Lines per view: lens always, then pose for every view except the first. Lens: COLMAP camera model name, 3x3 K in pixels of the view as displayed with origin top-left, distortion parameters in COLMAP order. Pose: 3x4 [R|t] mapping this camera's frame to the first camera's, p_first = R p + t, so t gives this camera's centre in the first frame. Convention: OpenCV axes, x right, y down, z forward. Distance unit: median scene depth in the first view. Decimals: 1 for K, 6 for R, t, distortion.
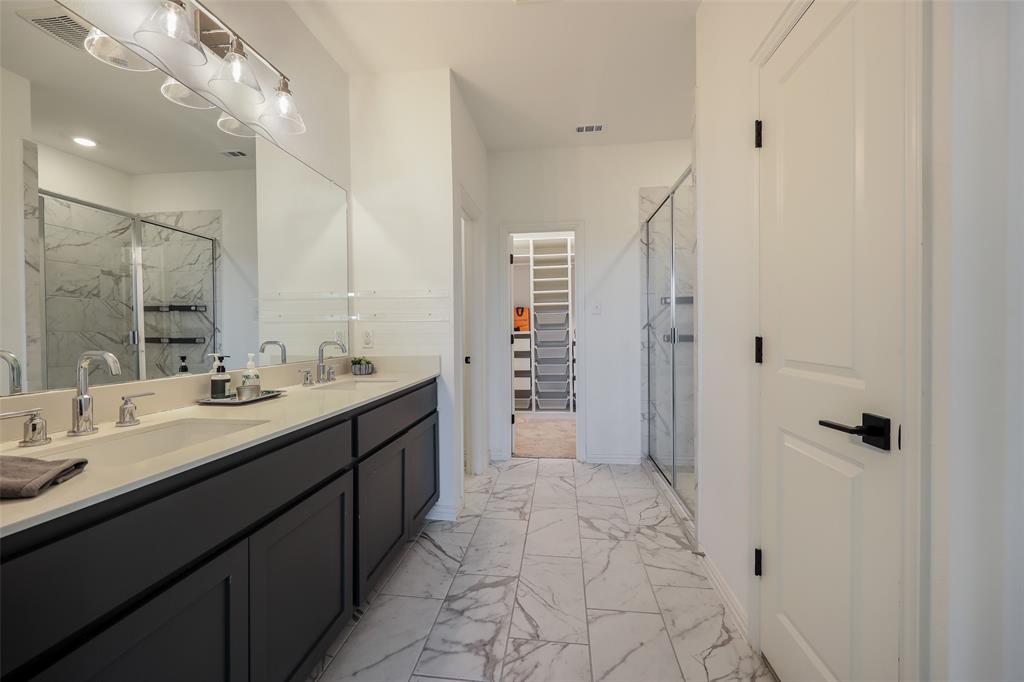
lens RADIAL K [[418.9, 0, 510.7], [0, 418.9, 338.5], [0, 0, 1]] dist [-0.010576, 0.001025]
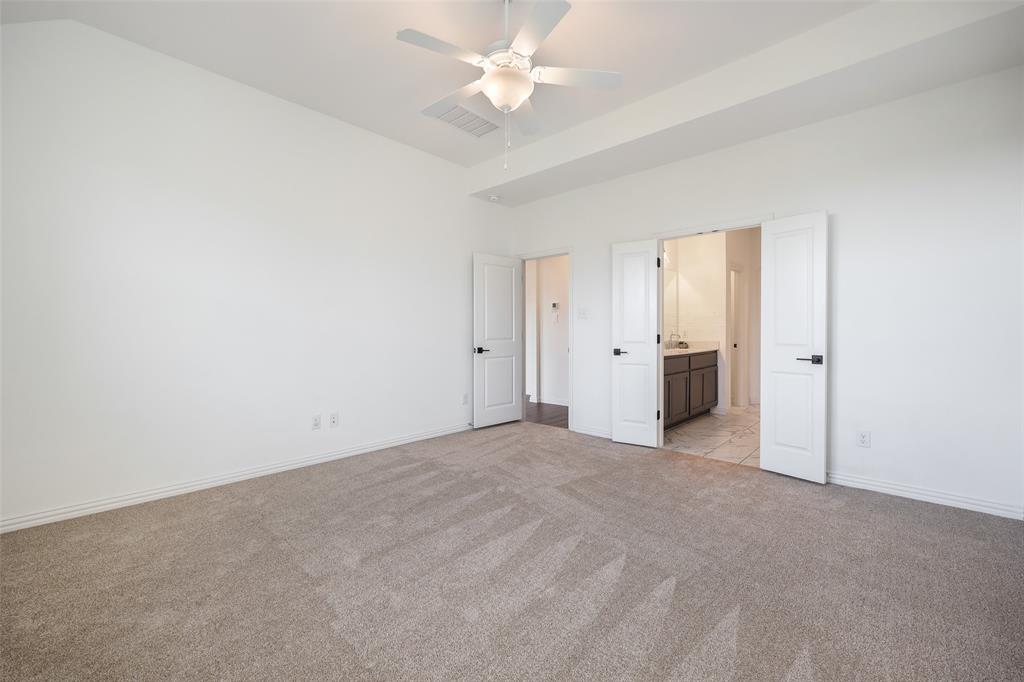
lens RADIAL K [[418.9, 0, 511.3], [0, 418.9, 338.8], [0, 0, 1]] dist [-0.010576, 0.001025]
pose [[0.807738, 0.010423, -0.589450, 0.252442], [-0.009660, 0.999943, 0.004444, 0.030281], [0.589463, 0.002104, 0.807793, -1.471957]]
